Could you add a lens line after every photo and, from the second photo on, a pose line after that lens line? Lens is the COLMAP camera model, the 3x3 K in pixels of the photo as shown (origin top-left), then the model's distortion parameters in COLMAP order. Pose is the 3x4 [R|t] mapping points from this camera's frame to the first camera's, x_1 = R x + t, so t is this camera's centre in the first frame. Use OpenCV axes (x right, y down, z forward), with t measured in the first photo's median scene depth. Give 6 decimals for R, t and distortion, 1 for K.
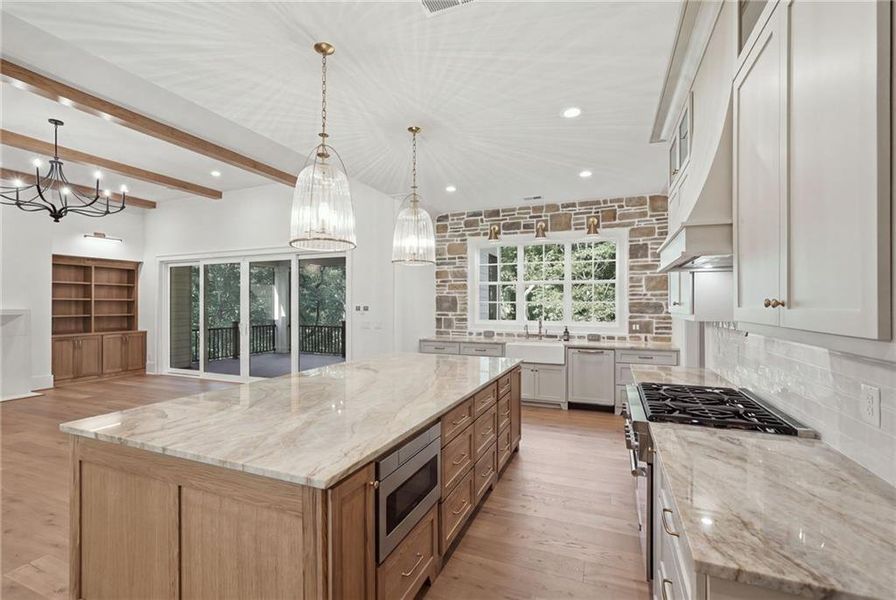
lens RADIAL K [[402.6, 0, 448.0], [0, 402.6, 300.0], [0, 0, 1]] dist [-0.001697, -0.000008]
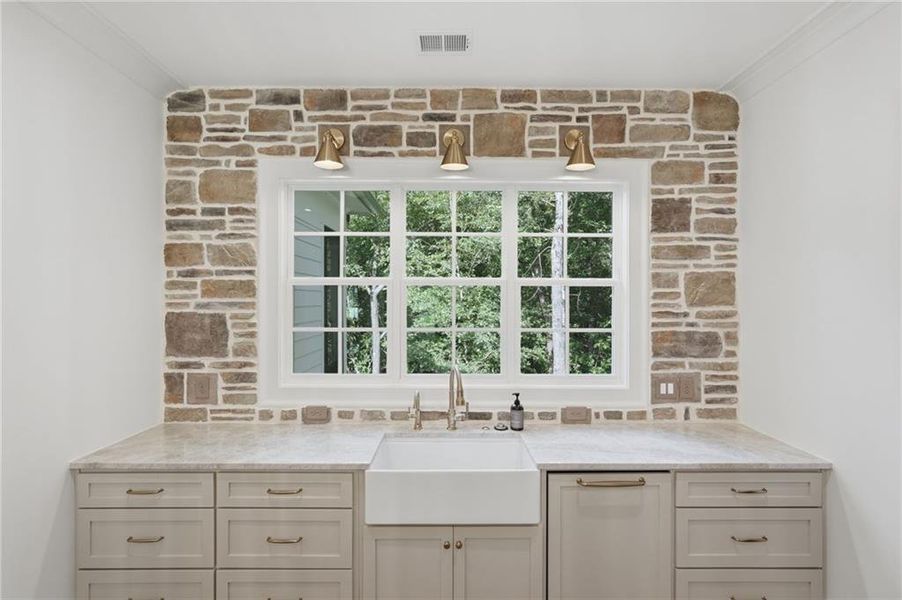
lens RADIAL K [[396.5, 0, 451.0], [0, 396.5, 300.0], [0, 0, 1]] dist [-0.011627, 0.000075]
pose [[0.921947, 0.001650, 0.387312, 0.077161], [-0.004271, 0.999973, 0.005908, -0.027643], [-0.387292, -0.007101, 0.921930, 0.634030]]
